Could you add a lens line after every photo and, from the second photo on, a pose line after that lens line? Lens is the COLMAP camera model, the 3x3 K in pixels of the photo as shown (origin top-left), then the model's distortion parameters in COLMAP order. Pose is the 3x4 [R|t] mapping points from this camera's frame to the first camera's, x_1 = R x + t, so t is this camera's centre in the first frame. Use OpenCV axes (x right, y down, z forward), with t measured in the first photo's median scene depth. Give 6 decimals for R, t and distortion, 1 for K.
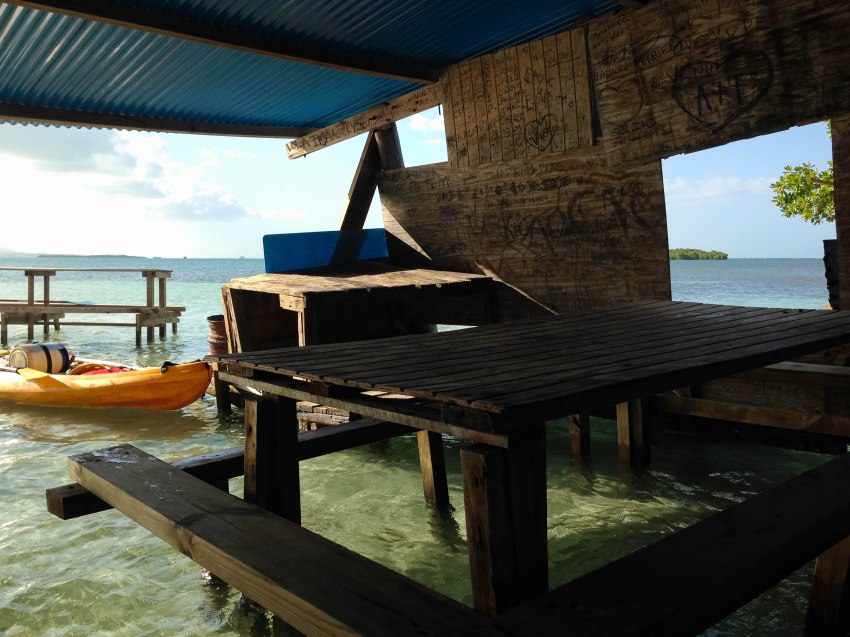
lens RADIAL K [[840.4, 0, 461.2], [0, 840.4, 318.5], [0, 0, 1]] dist [0.051805, 0.027752]
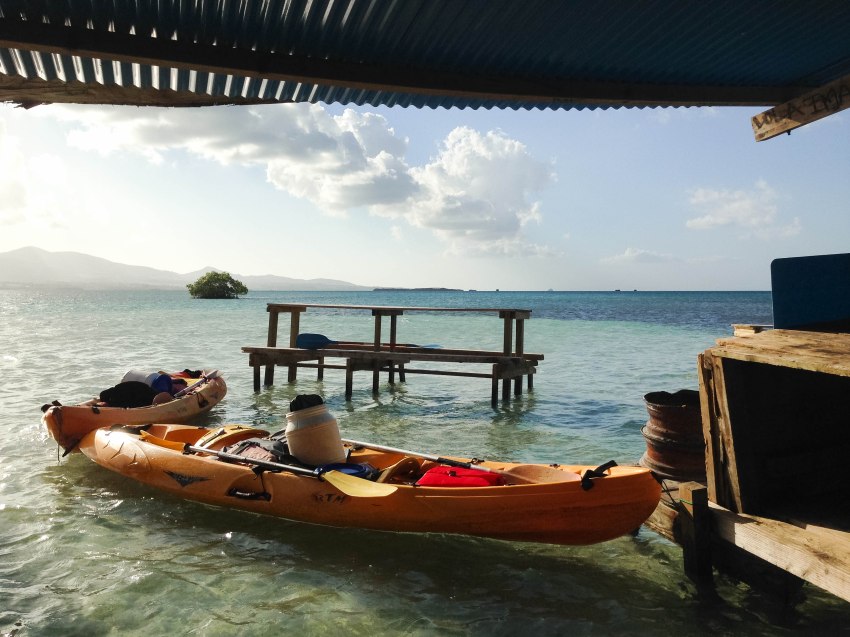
lens RADIAL K [[840.4, 0, 461.2], [0, 840.4, 318.5], [0, 0, 1]] dist [0.051805, 0.027752]
pose [[0.937820, 0.012686, -0.346889, -0.131277], [-0.025976, 0.999095, -0.033689, -0.020576], [0.346148, 0.040605, 0.937301, 0.233061]]
